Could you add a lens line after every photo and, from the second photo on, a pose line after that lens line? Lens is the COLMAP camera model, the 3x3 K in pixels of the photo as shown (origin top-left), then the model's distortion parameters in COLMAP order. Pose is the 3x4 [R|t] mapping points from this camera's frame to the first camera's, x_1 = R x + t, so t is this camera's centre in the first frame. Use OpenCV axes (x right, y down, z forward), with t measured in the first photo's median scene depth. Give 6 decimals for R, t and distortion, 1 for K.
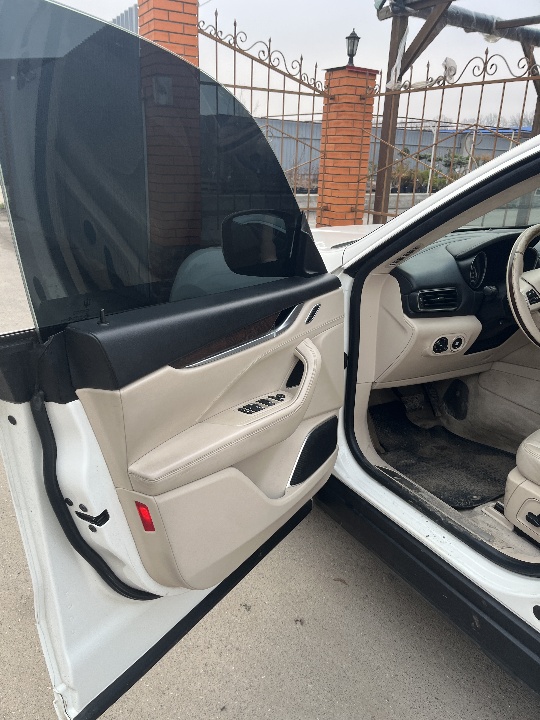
lens RADIAL K [[543.9, 0, 266.3], [0, 543.9, 366.8], [0, 0, 1]] dist [0.059454, -0.093252]
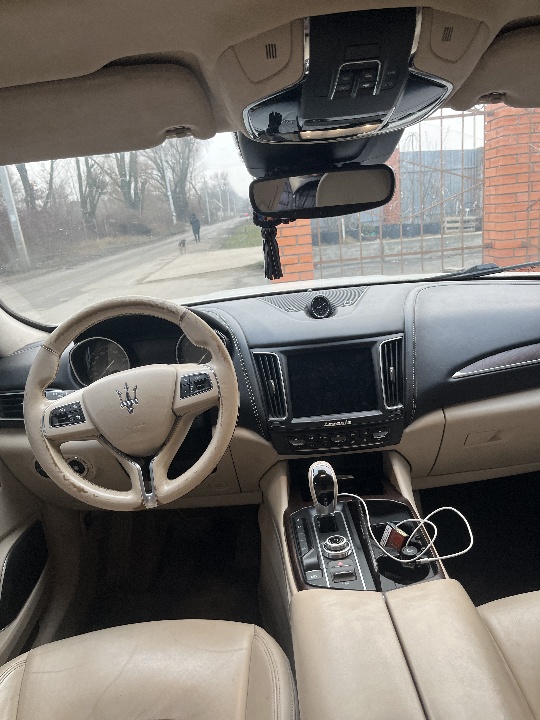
lens RADIAL K [[543.9, 0, 265.8], [0, 543.9, 366.7], [0, 0, 1]] dist [0.059454, -0.093252]
pose [[0.846224, 0.033959, -0.531743, 0.328384], [-0.073209, 0.995912, -0.052904, -0.053948], [0.527773, 0.083697, 0.845252, 0.188231]]
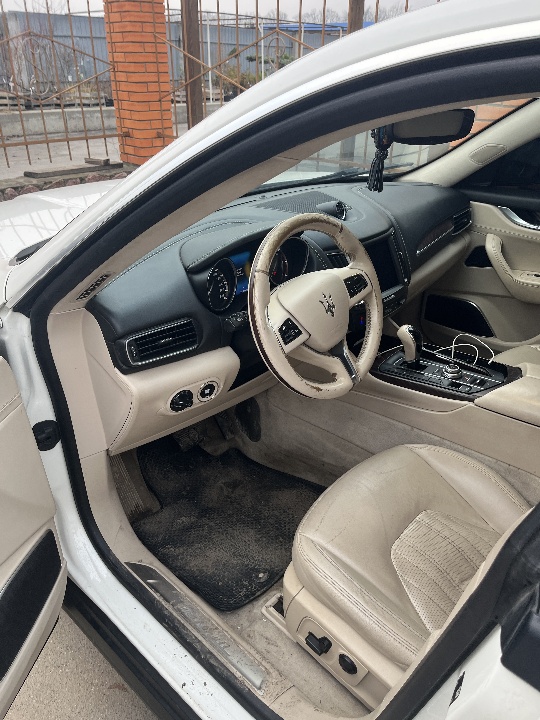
lens RADIAL K [[543.9, 0, 271.0], [0, 543.9, 365.8], [0, 0, 1]] dist [0.059454, -0.093252]
pose [[0.963271, -0.144248, 0.226498, 0.097826], [0.109074, 0.980934, 0.160844, -0.064023], [-0.245381, -0.130231, 0.960639, 0.110230]]
